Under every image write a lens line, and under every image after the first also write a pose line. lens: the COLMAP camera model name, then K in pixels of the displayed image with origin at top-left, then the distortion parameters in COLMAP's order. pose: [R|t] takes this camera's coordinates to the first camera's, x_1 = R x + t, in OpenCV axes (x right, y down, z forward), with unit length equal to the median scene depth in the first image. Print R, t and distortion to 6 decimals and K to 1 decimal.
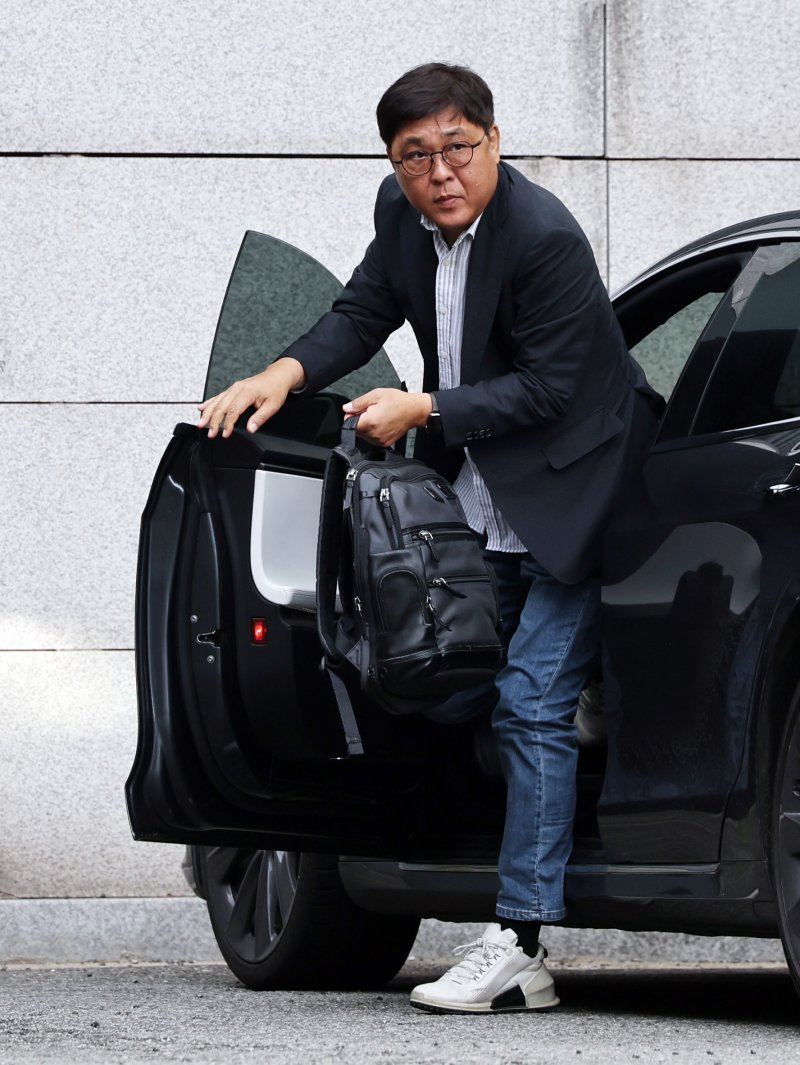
lens RADIAL K [[7132.8, 0, 399.4], [0, 7132.8, 532.1], [0, 0, 1]] dist [-0.027285, 0.000000]
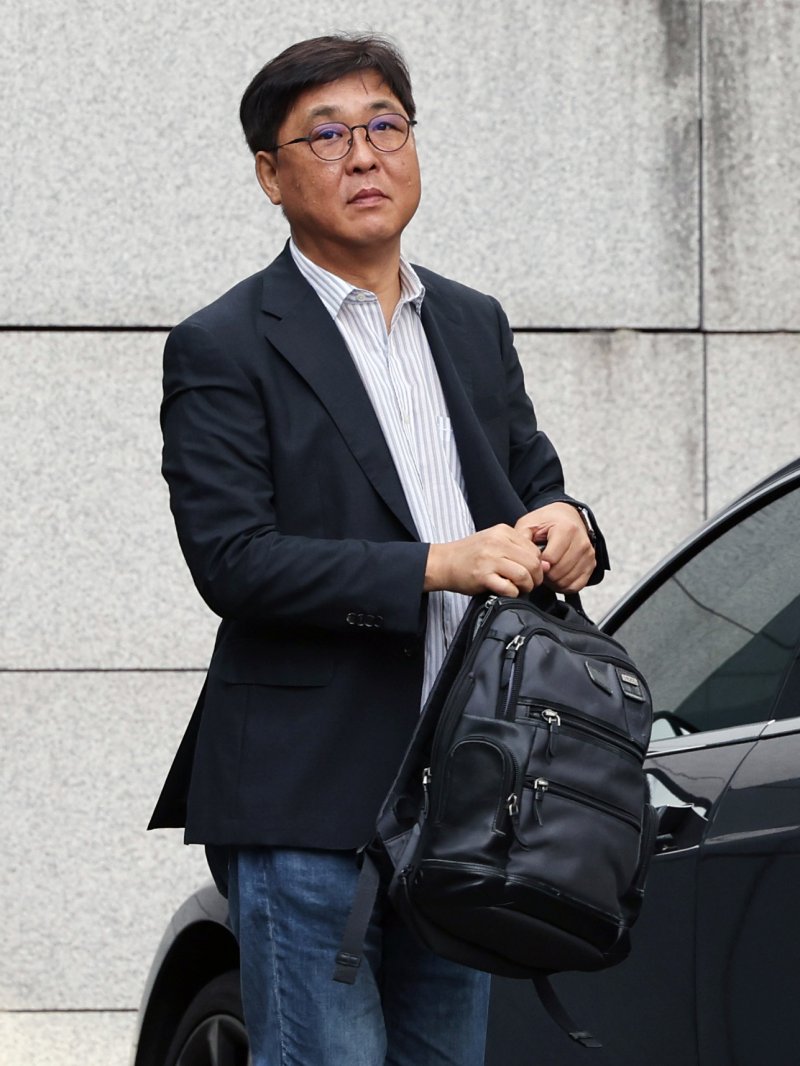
lens RADIAL K [[7139.5, 0, 400.4], [0, 7139.5, 533.6], [0, 0, 1]] dist [-0.027285, 0.000000]
pose [[0.999811, -0.003534, 0.019106, -0.015696], [0.004087, 0.999572, -0.028968, -0.010922], [-0.018995, 0.029040, 0.999398, 0.275777]]
